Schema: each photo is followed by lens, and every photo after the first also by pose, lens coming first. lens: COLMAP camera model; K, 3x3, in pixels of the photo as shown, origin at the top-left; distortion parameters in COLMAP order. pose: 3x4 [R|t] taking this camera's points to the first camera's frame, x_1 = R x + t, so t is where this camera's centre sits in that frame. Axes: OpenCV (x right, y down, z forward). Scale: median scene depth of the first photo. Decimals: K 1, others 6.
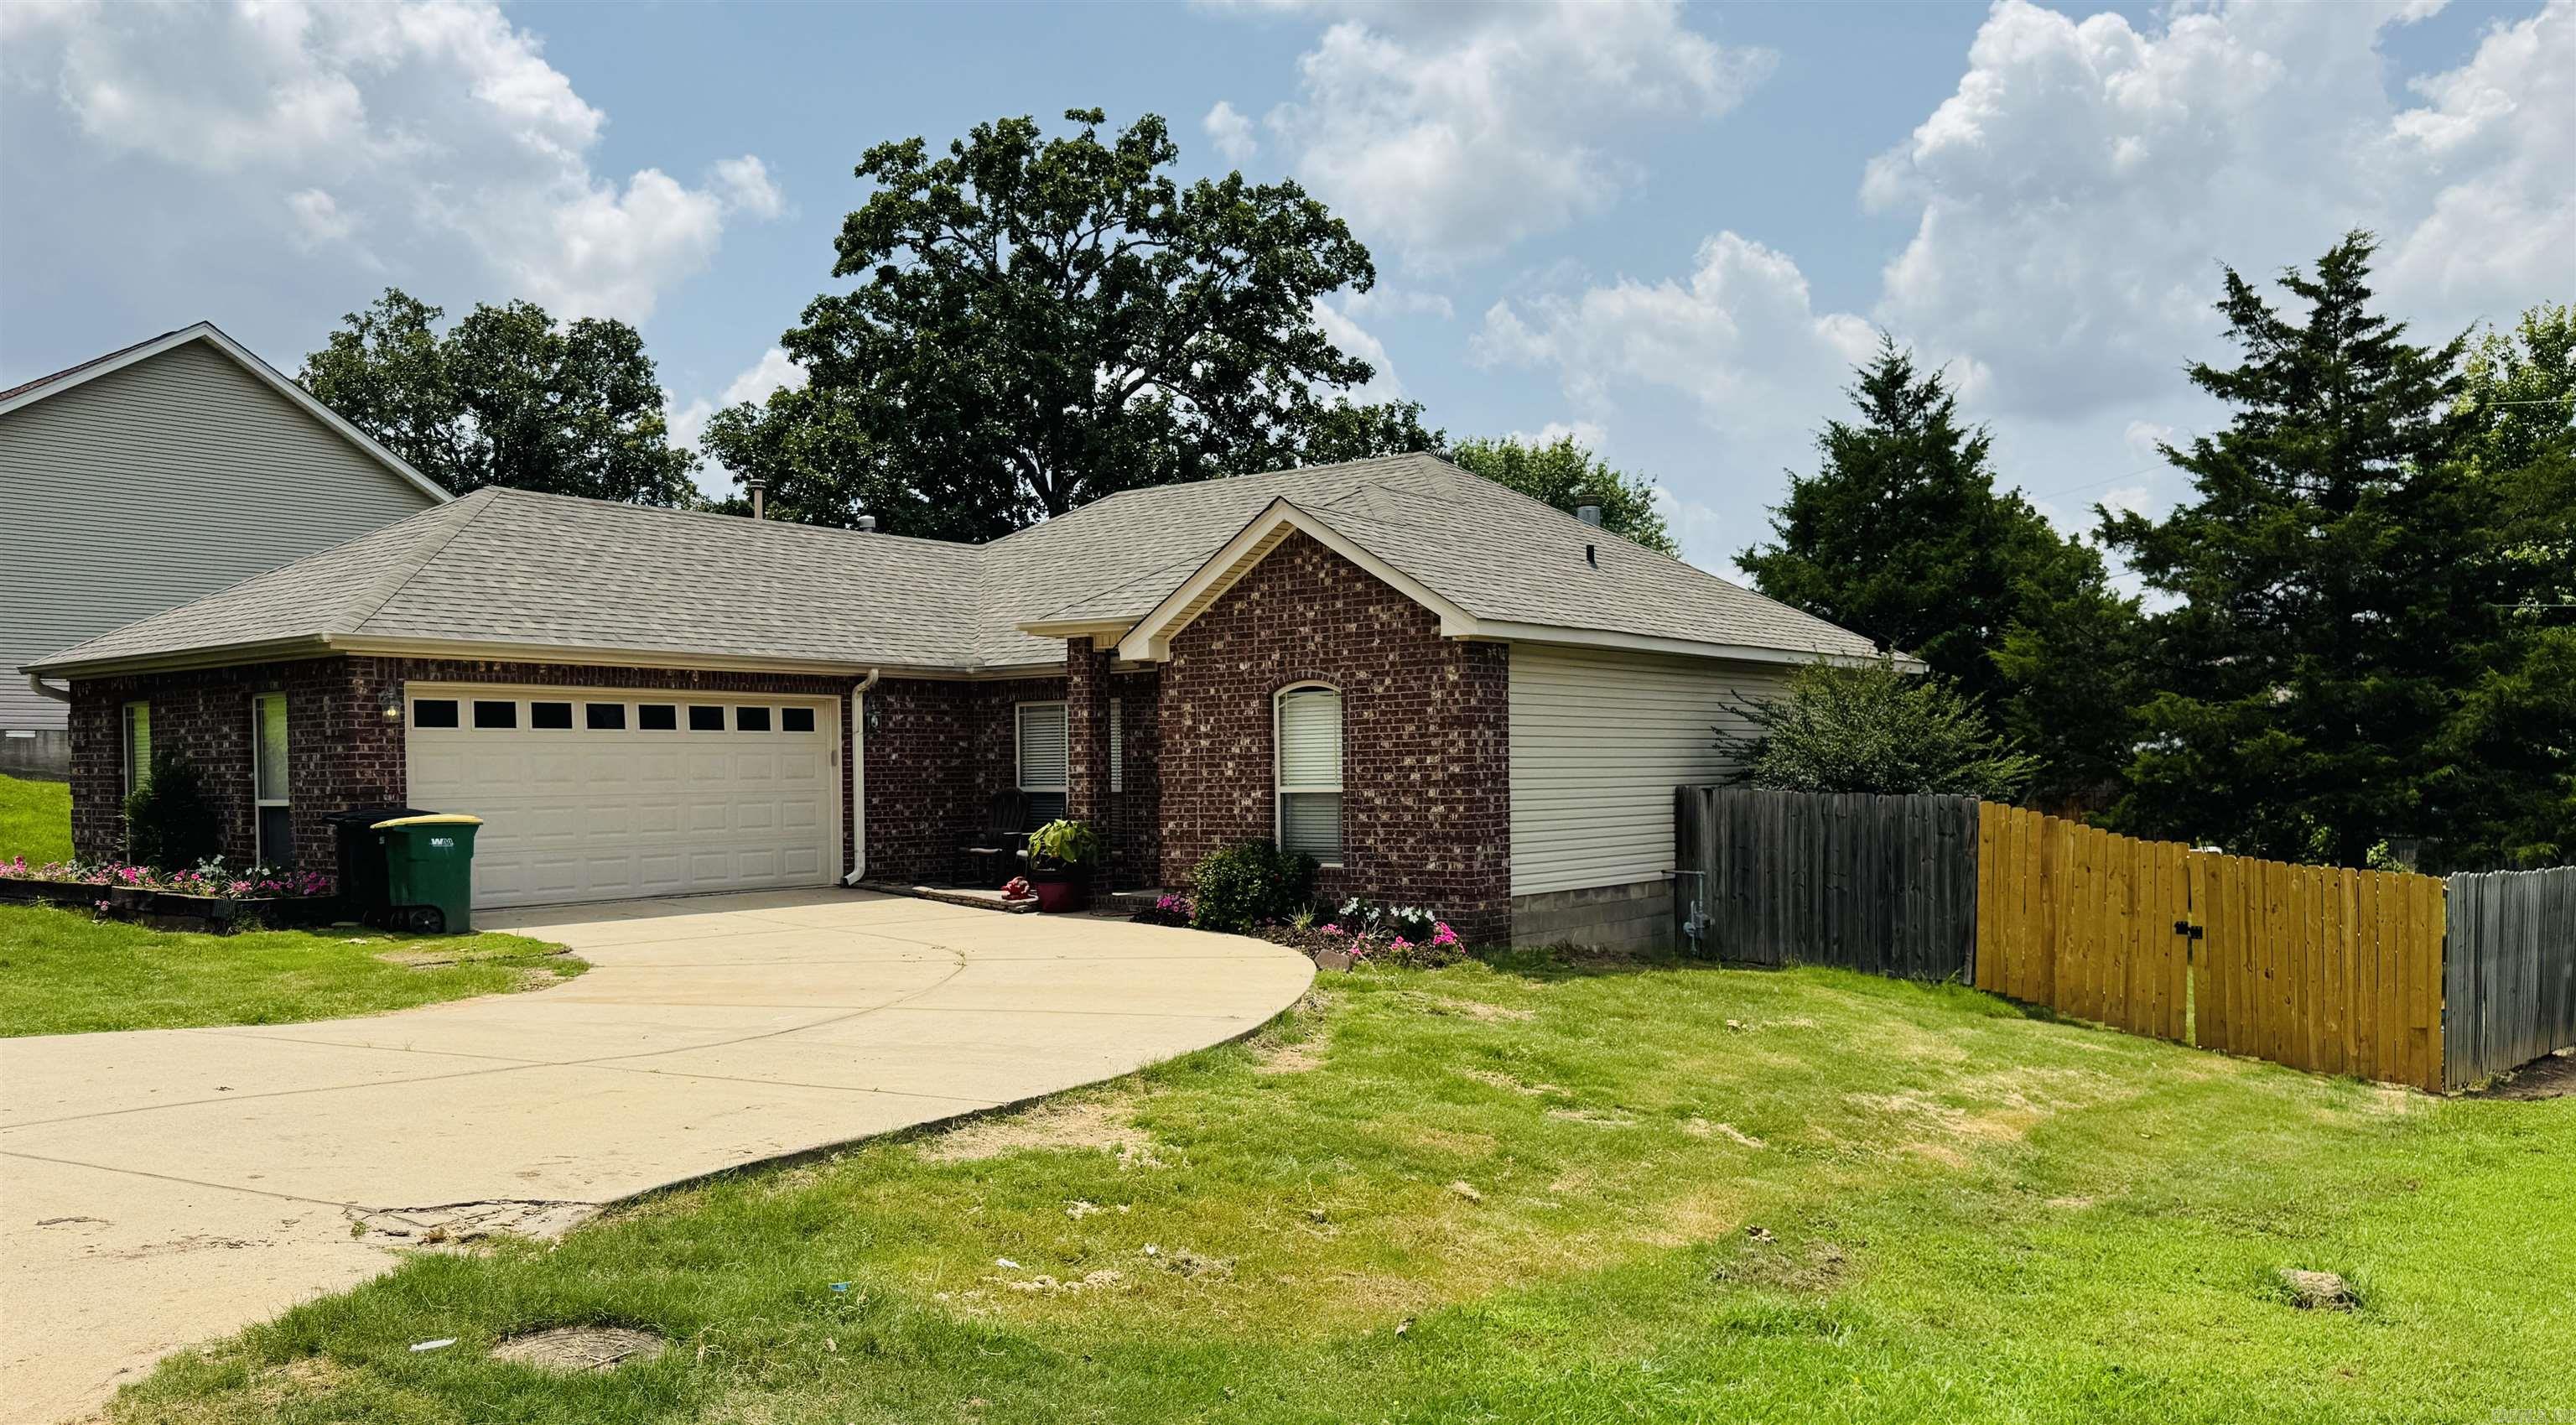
lens RADIAL K [[1838.1, 0, 1326.1], [0, 1838.1, 818.3], [0, 0, 1]] dist [0.182690, -0.328622]
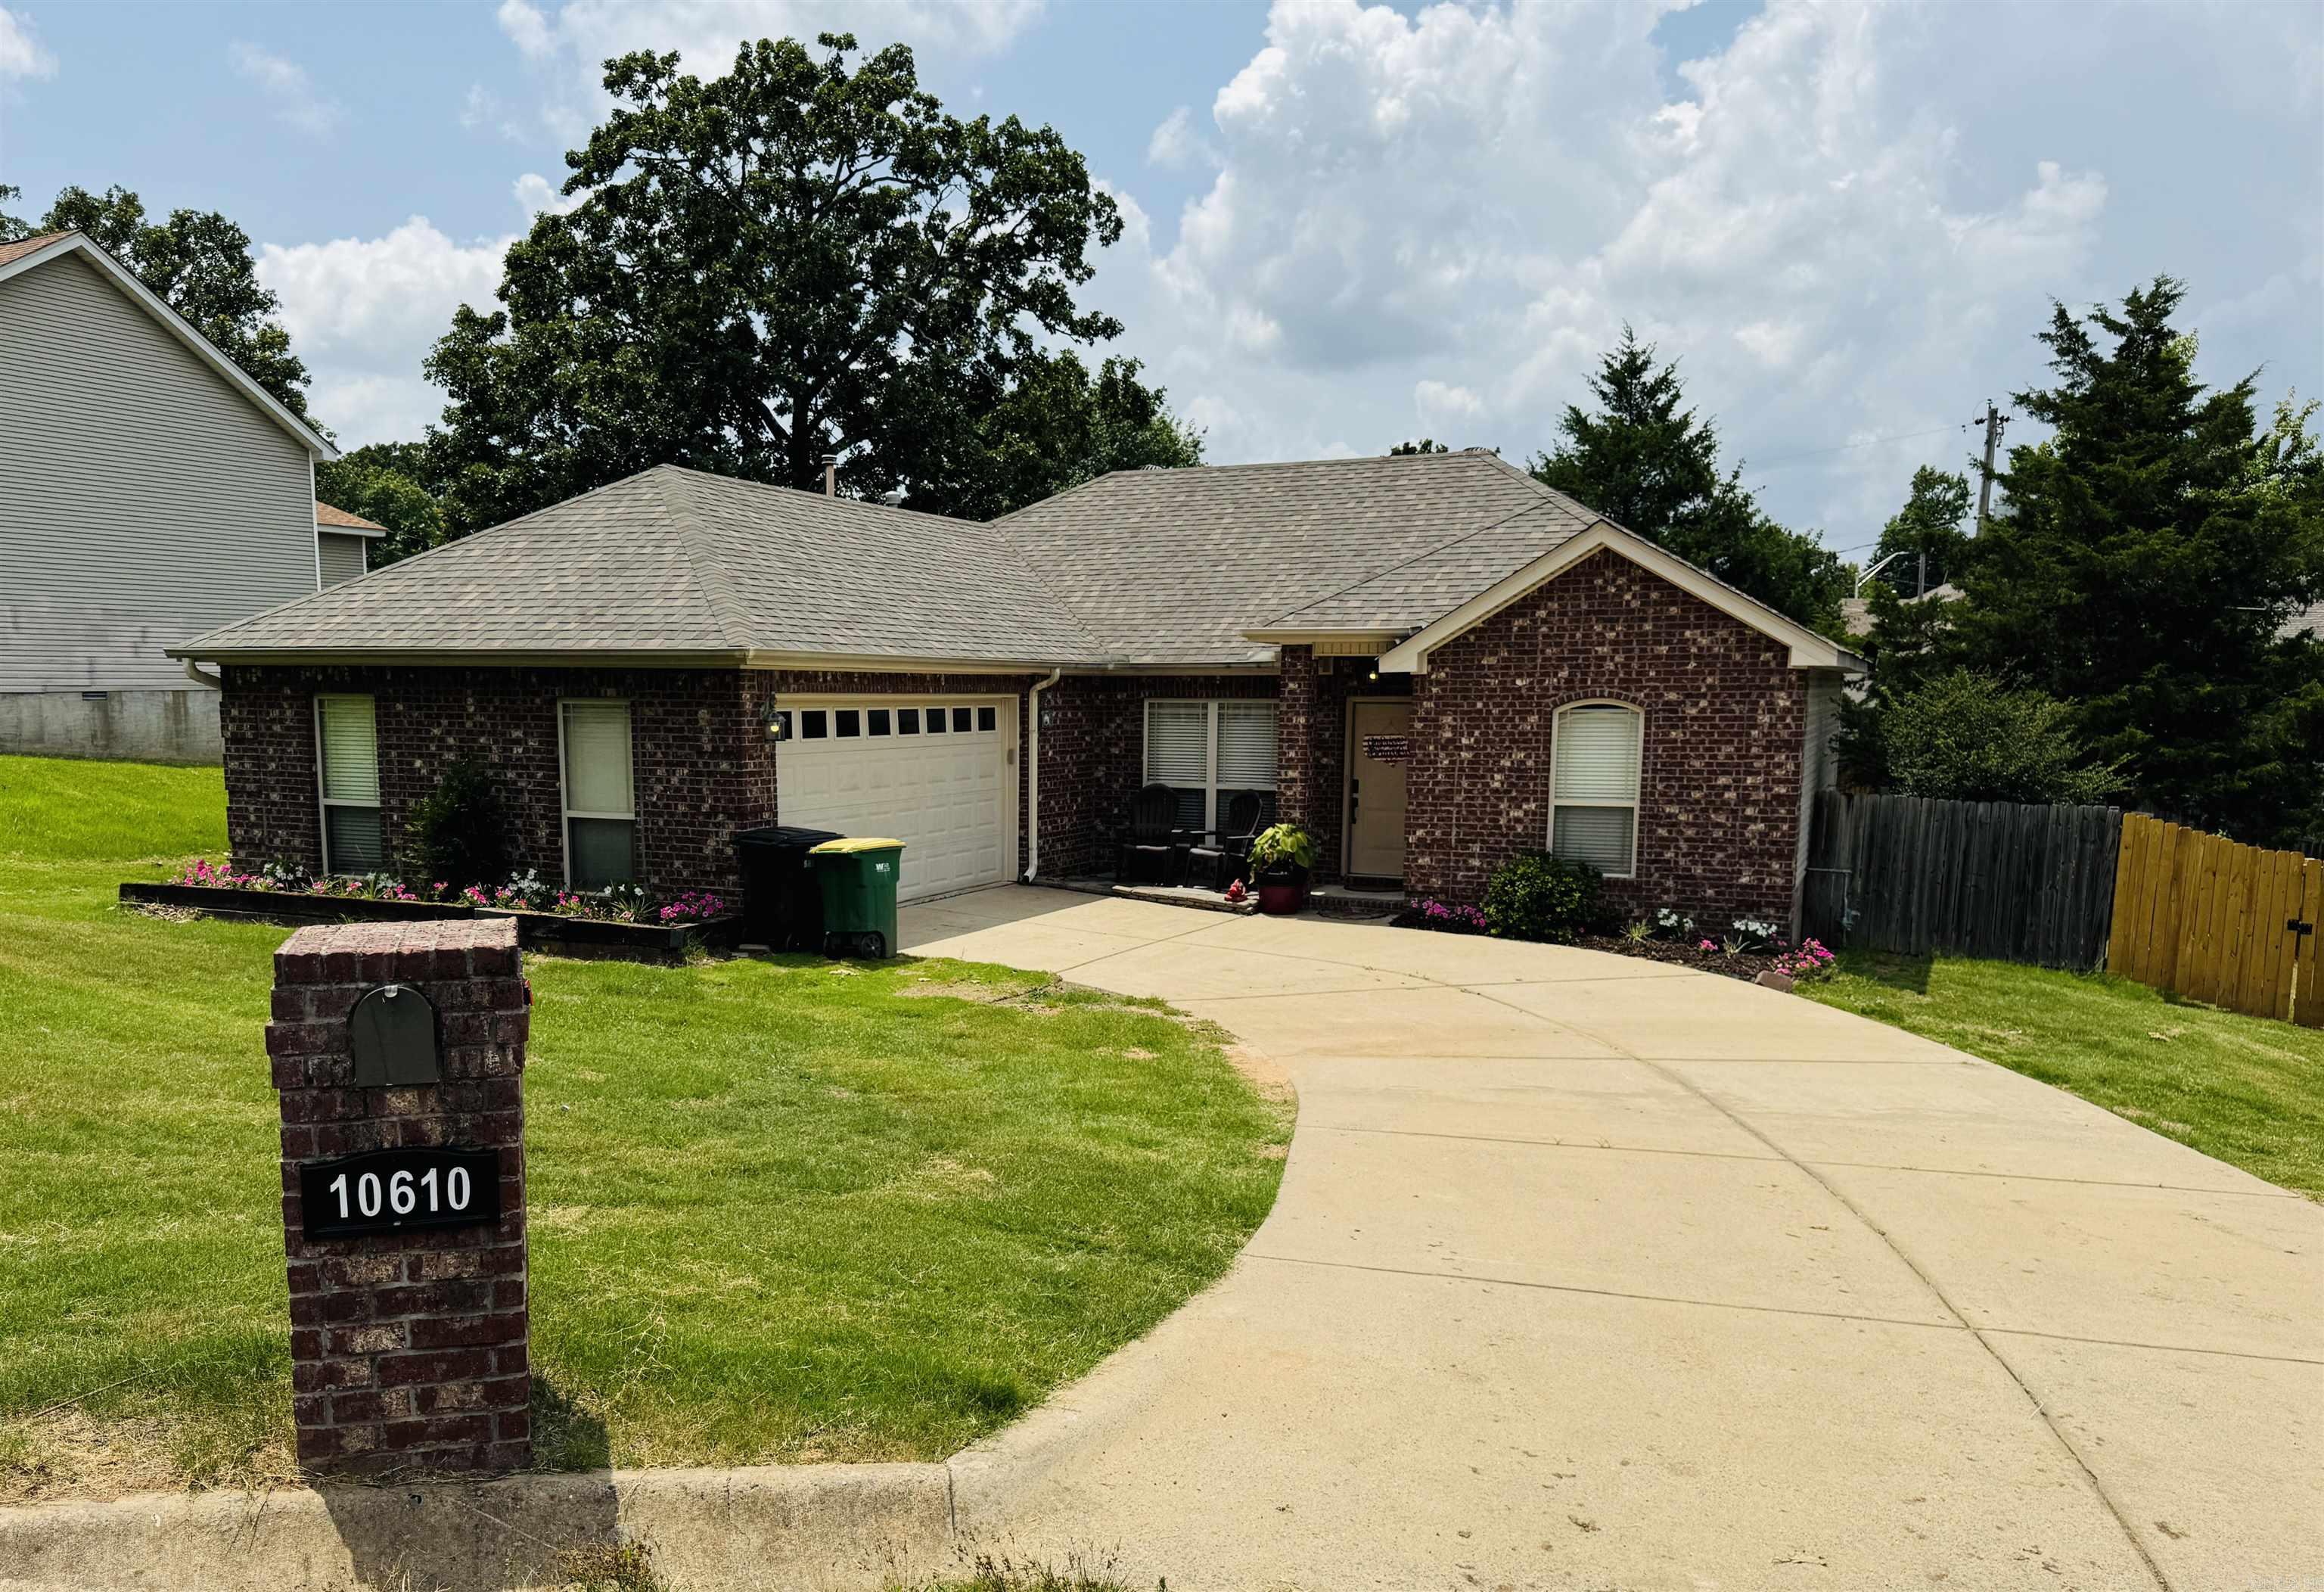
lens RADIAL K [[1742.8, 0, 1067.1], [0, 1742.8, 950.4], [0, 0, 1]] dist [0.174852, -0.359786]
pose [[0.978763, -0.014568, 0.204475, -0.500310], [-0.010463, 0.992621, 0.120802, -0.049882], [-0.204726, -0.120376, 0.971389, 0.067372]]
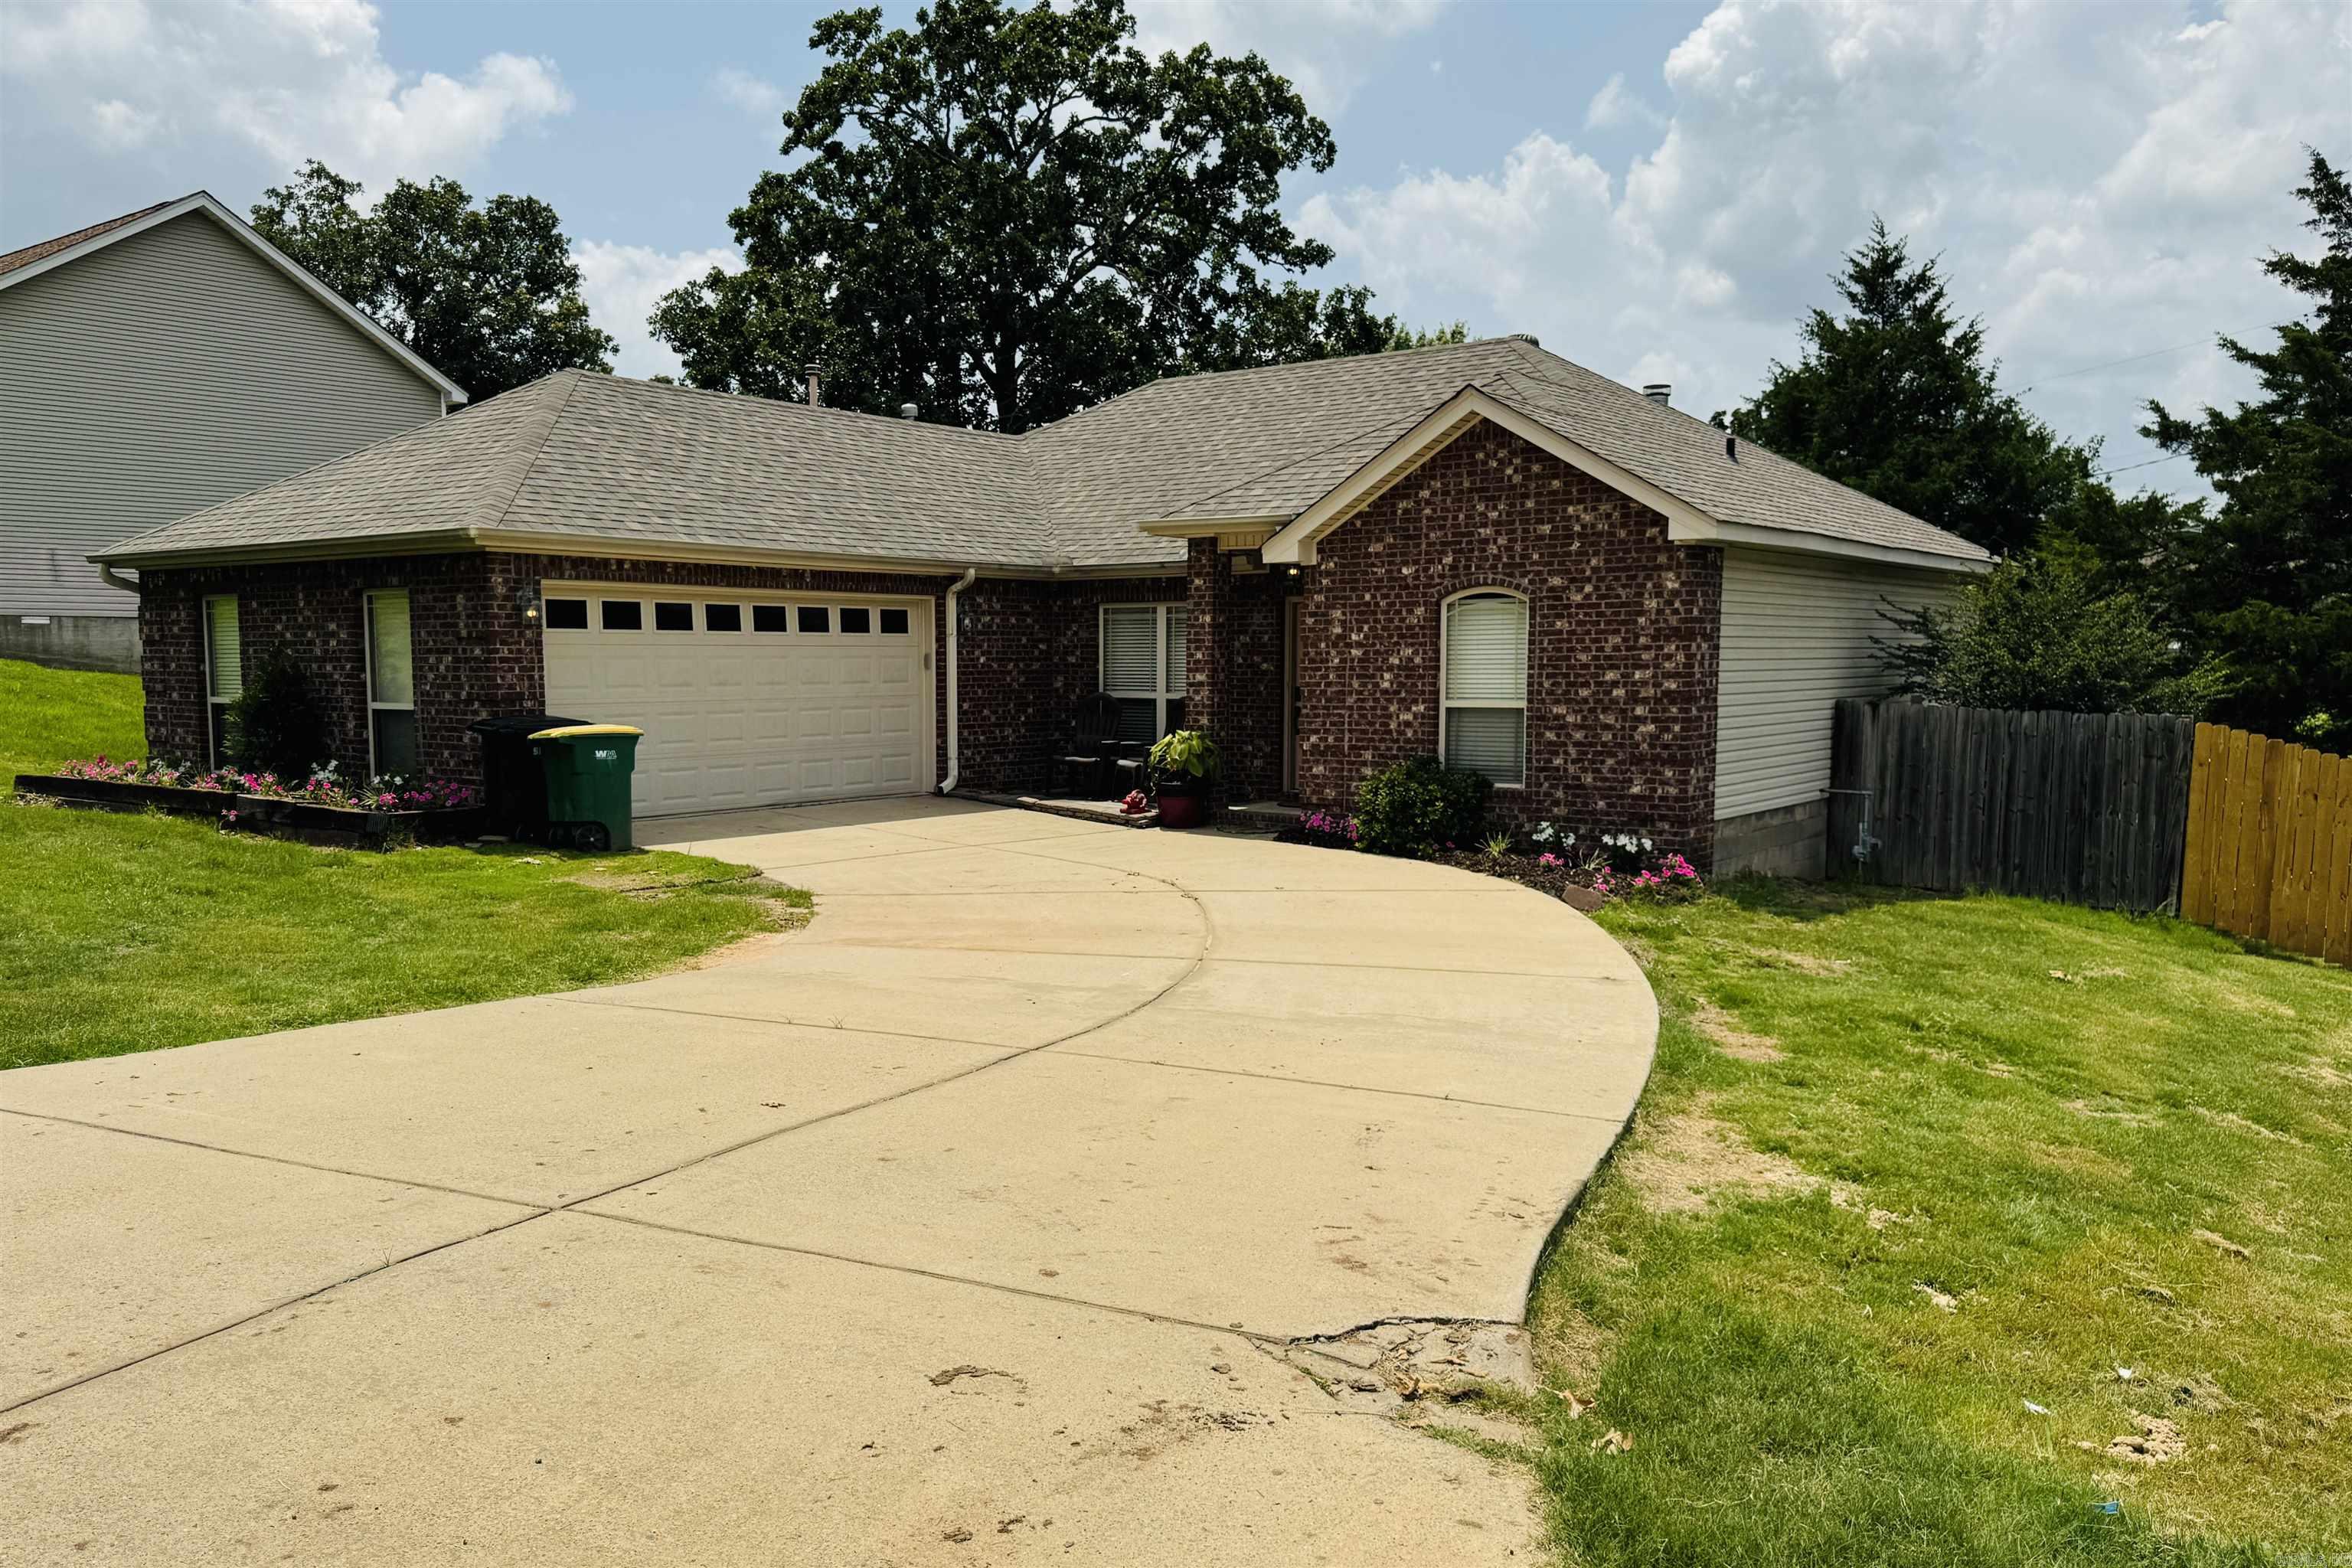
lens RADIAL K [[1761.1, 0, 1133.7], [0, 1761.1, 828.8], [0, 0, 1]] dist [0.175304, -0.348055]
pose [[0.999943, 0.010456, -0.002233, -0.179857], [-0.010266, 0.997283, 0.072951, -0.016071], [0.002989, -0.072924, 0.997333, 0.092523]]
